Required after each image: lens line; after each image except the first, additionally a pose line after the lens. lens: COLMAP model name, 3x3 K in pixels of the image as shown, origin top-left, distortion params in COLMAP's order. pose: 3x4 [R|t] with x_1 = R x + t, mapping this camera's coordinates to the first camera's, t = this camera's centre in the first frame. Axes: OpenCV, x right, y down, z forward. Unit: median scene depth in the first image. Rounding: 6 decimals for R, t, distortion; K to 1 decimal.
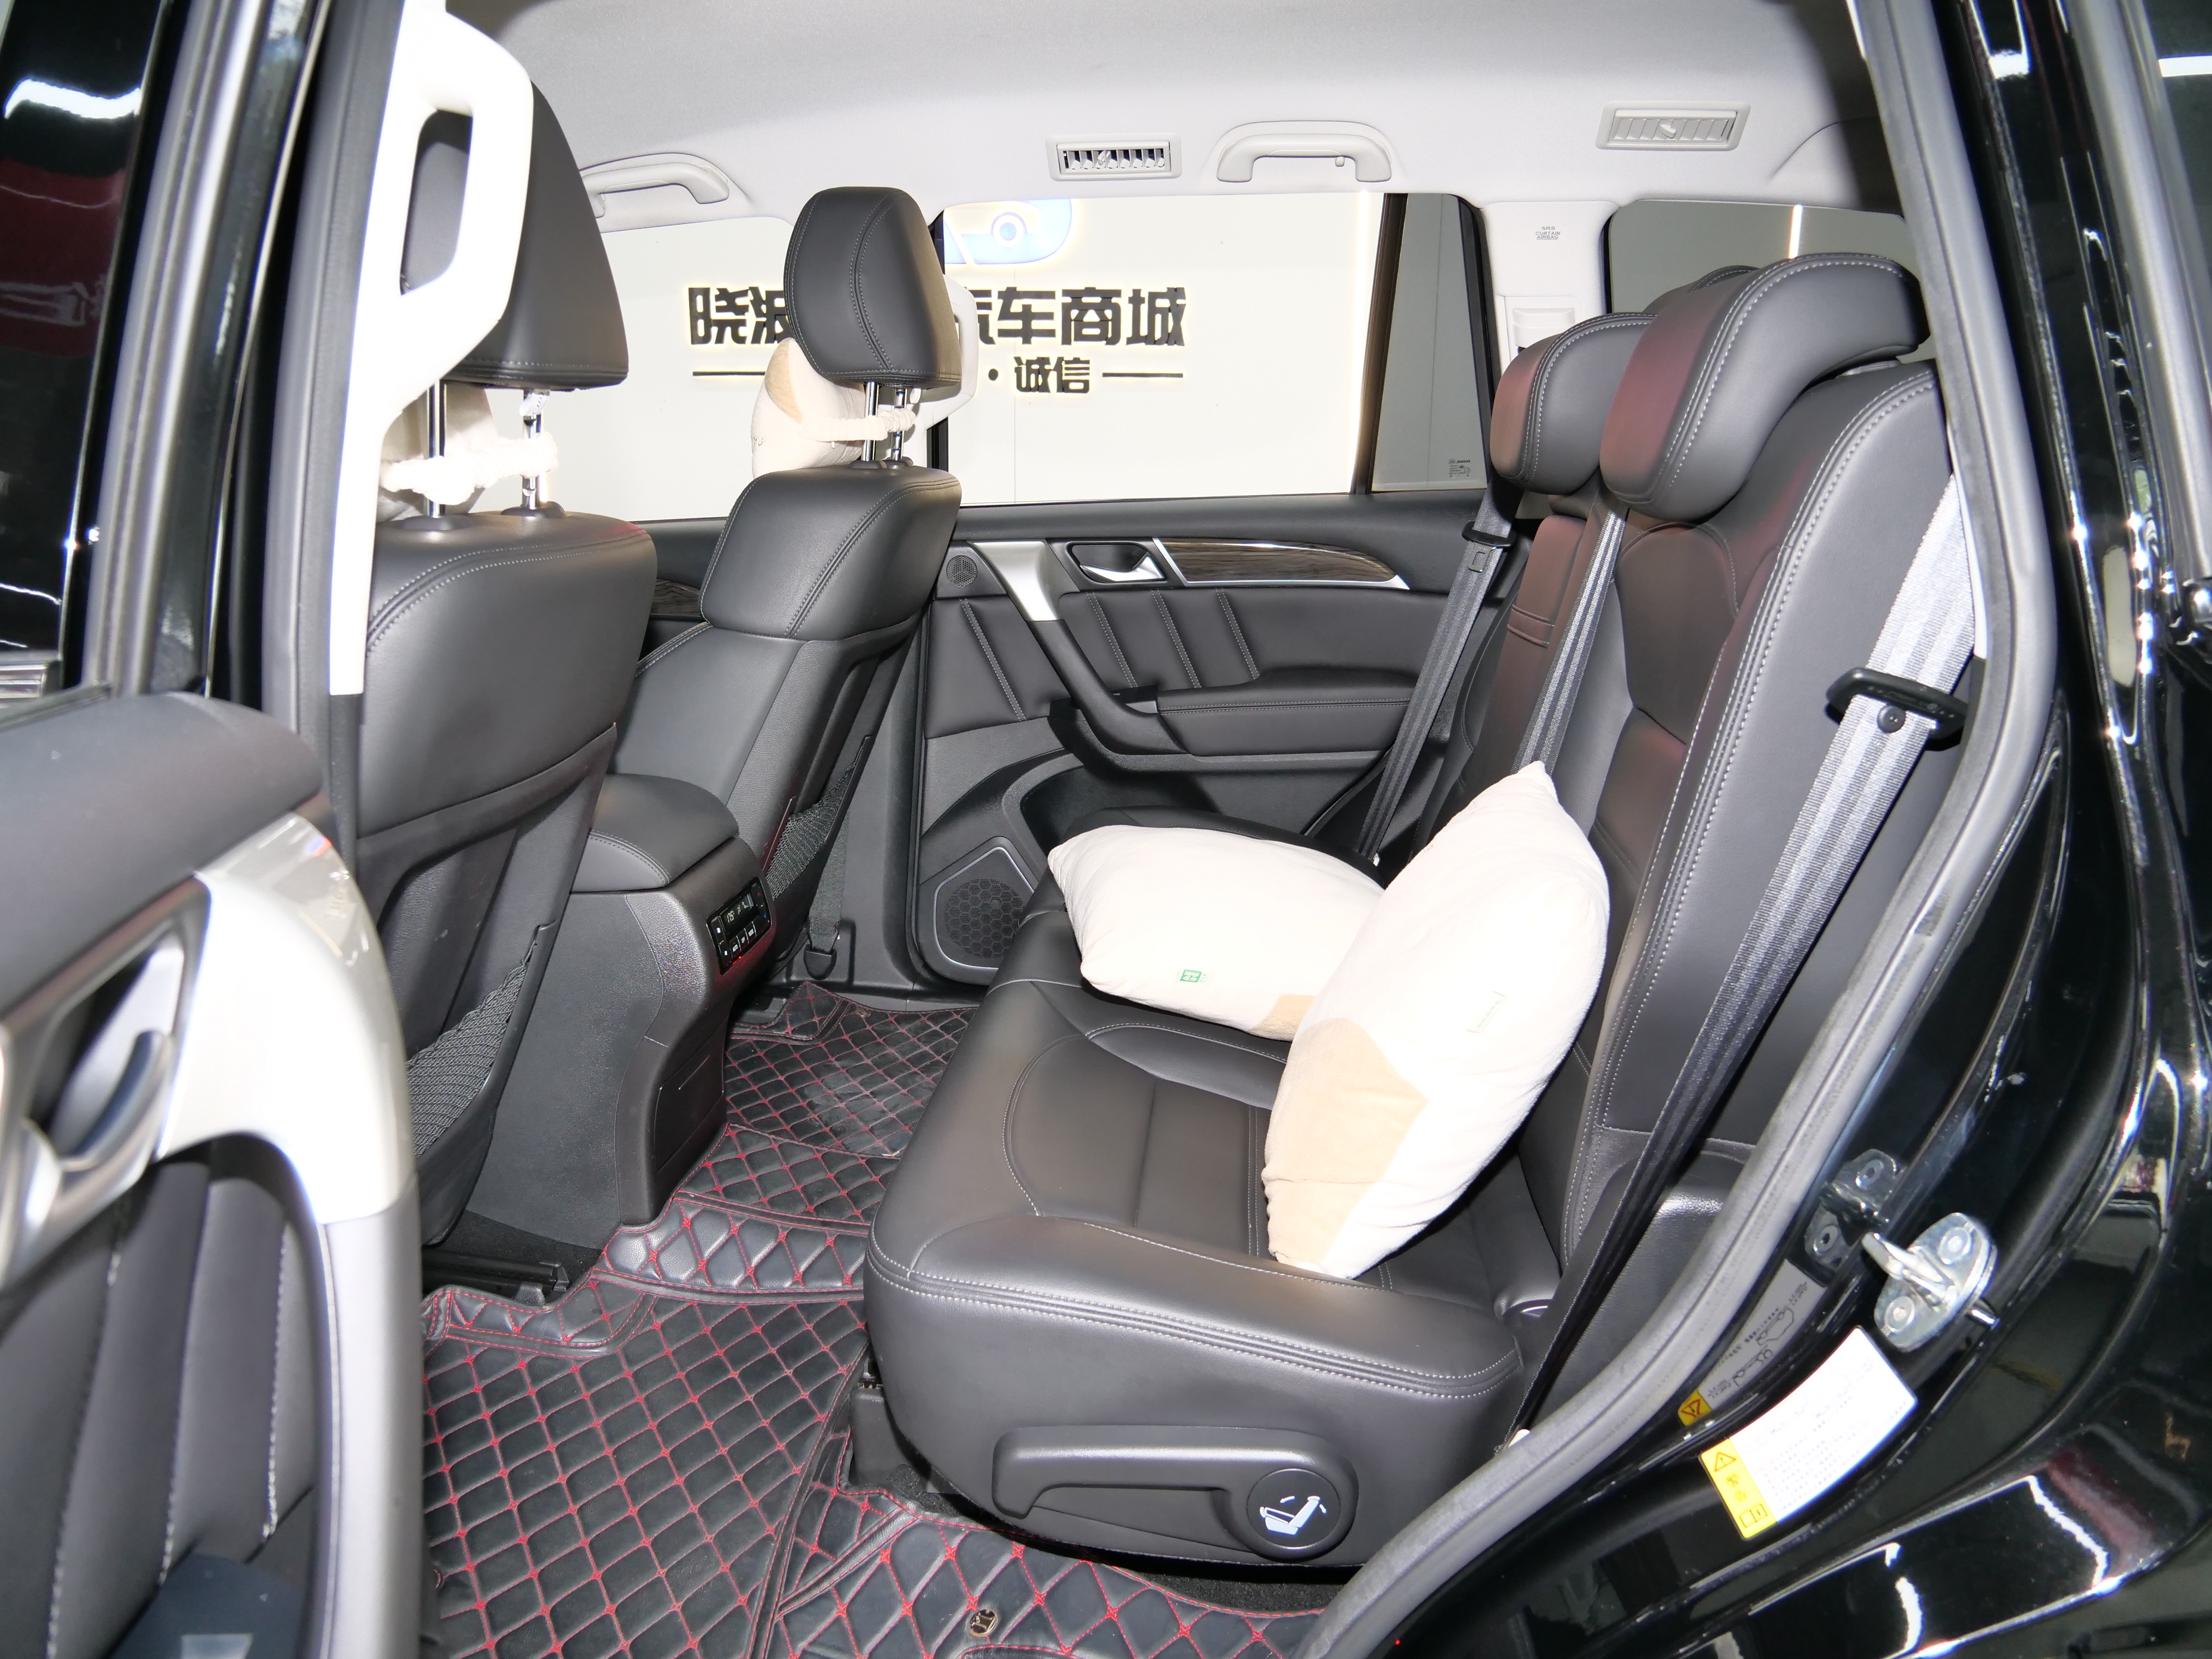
lens RADIAL K [[1600.3, 0, 1114.3], [0, 1600.3, 826.9], [0, 0, 1]] dist [-0.053766, 0.024716]
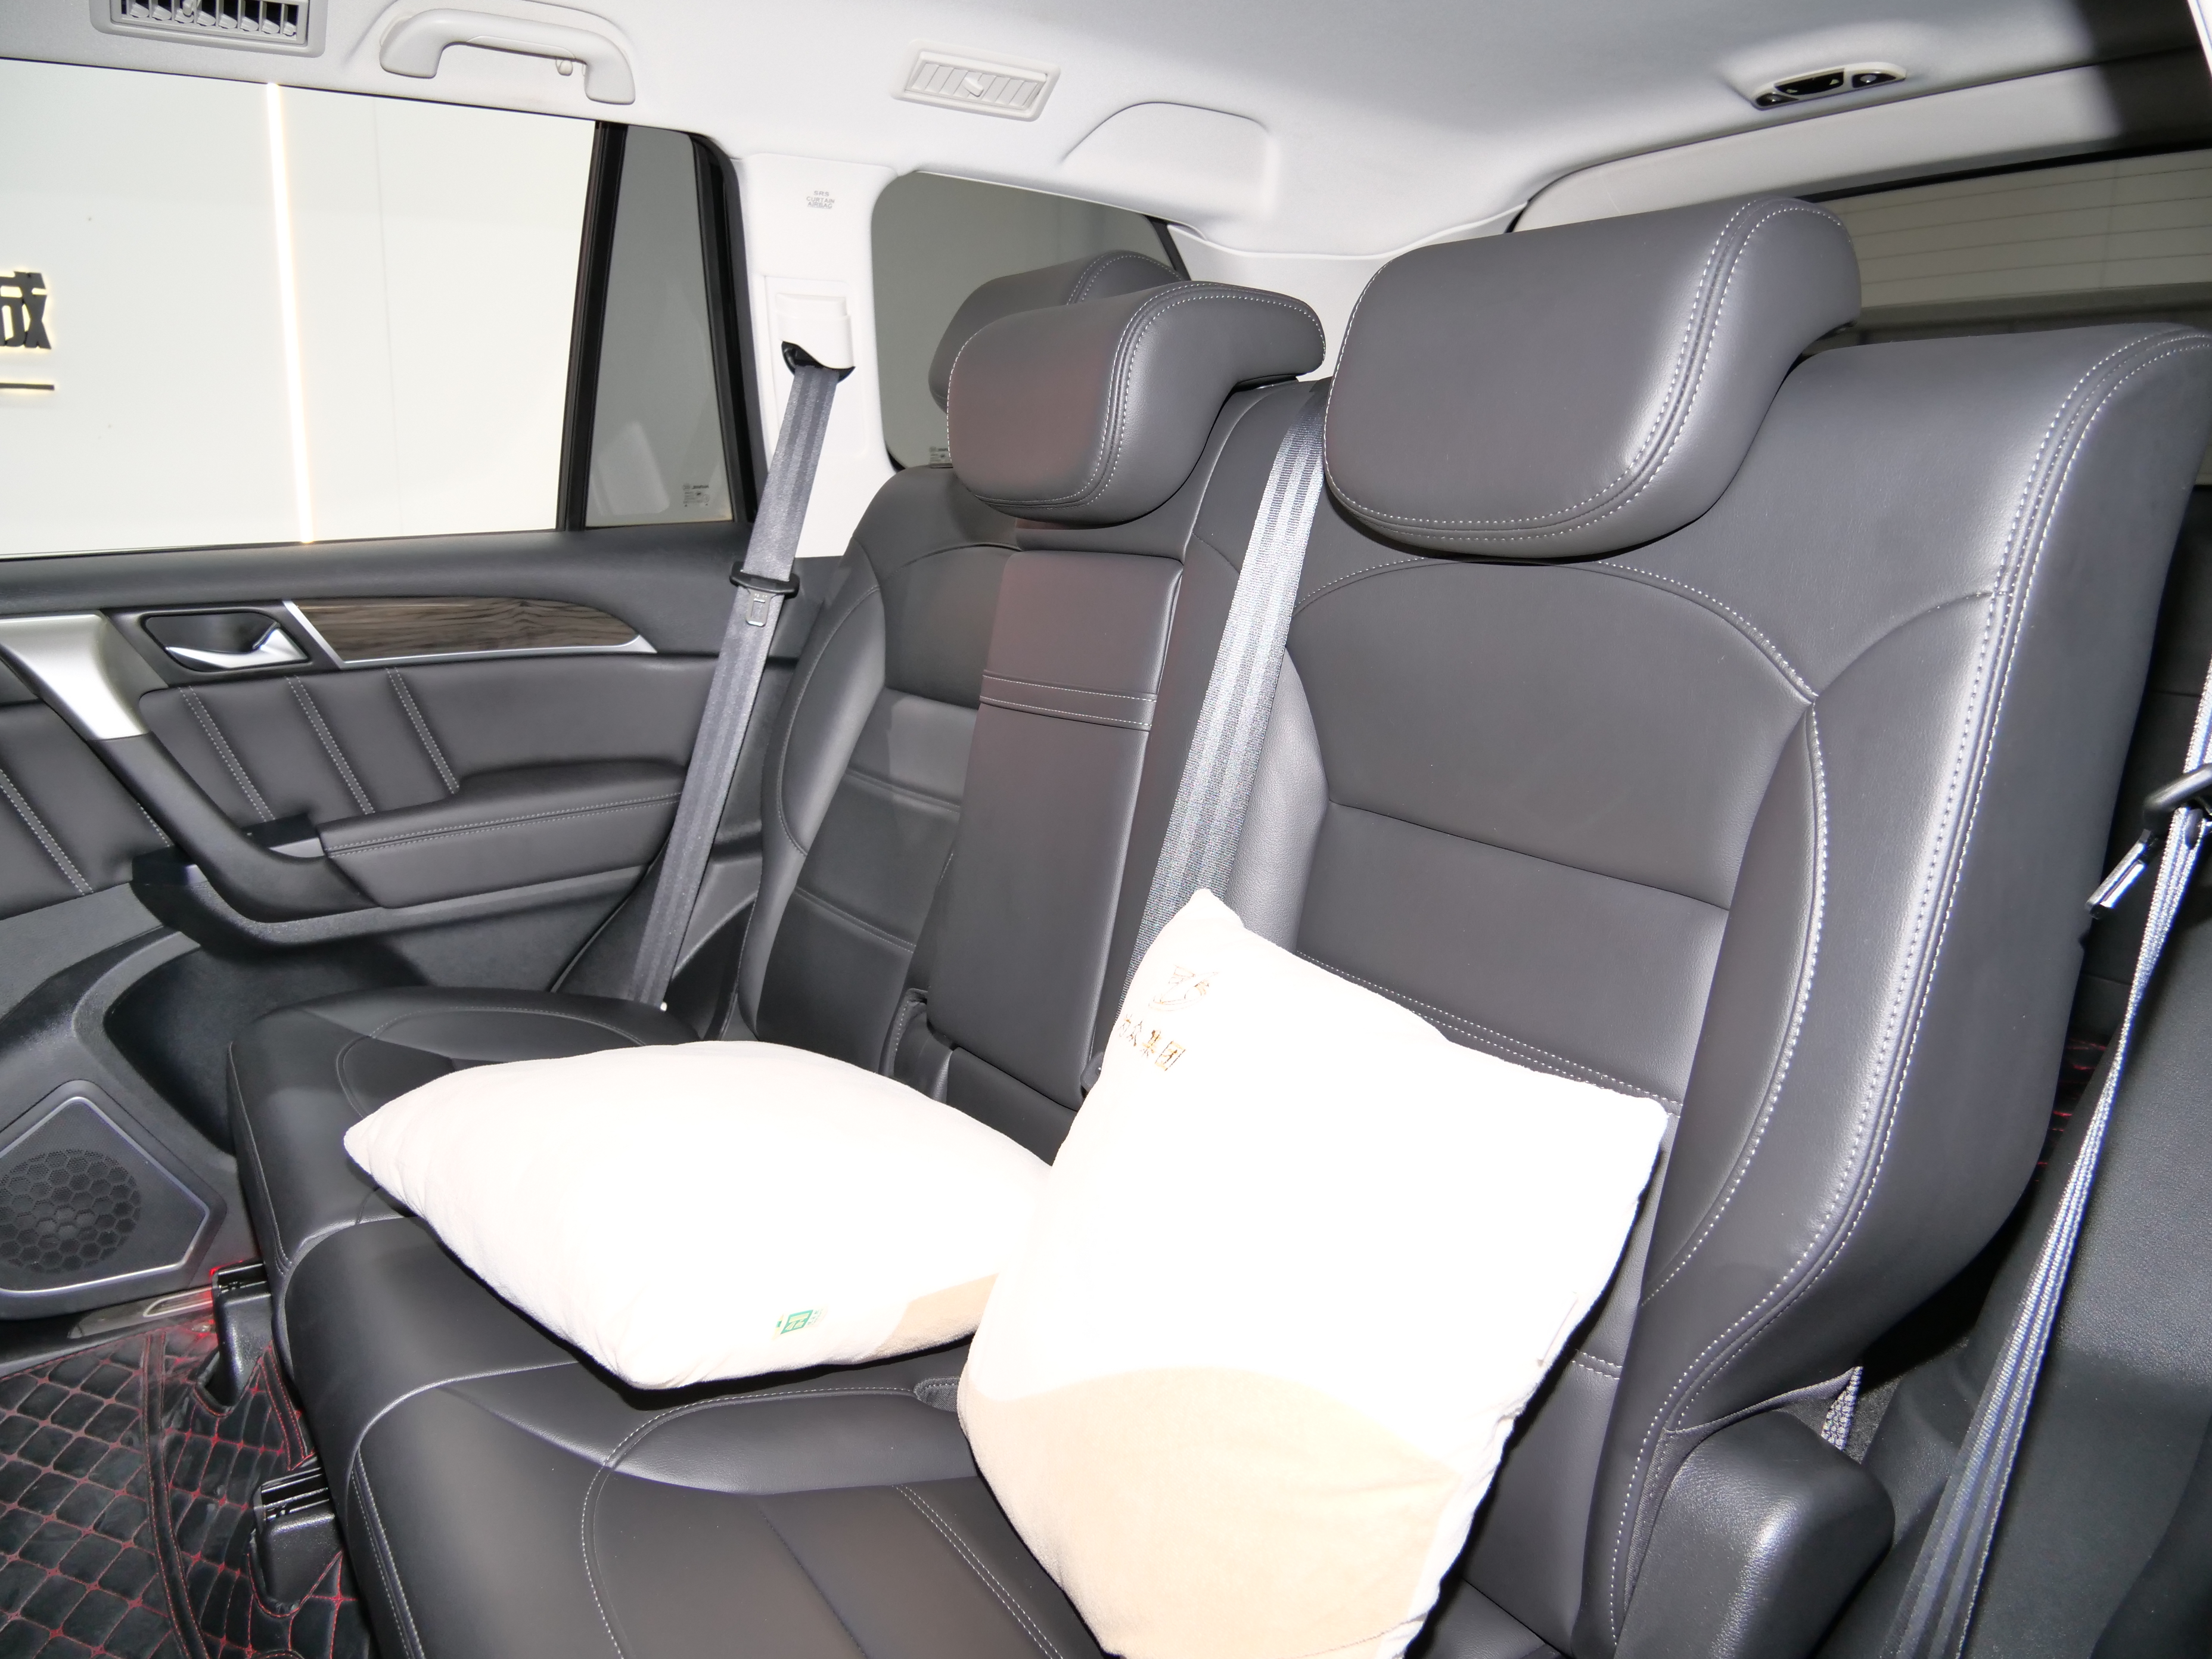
lens RADIAL K [[1600.3, 0, 1099.5], [0, 1600.3, 829.2], [0, 0, 1]] dist [-0.053766, 0.024716]
pose [[0.783658, -0.123481, 0.608796, -0.122927], [0.136197, 0.990352, 0.025554, -0.054464], [-0.606078, 0.062891, 0.792915, 0.263542]]
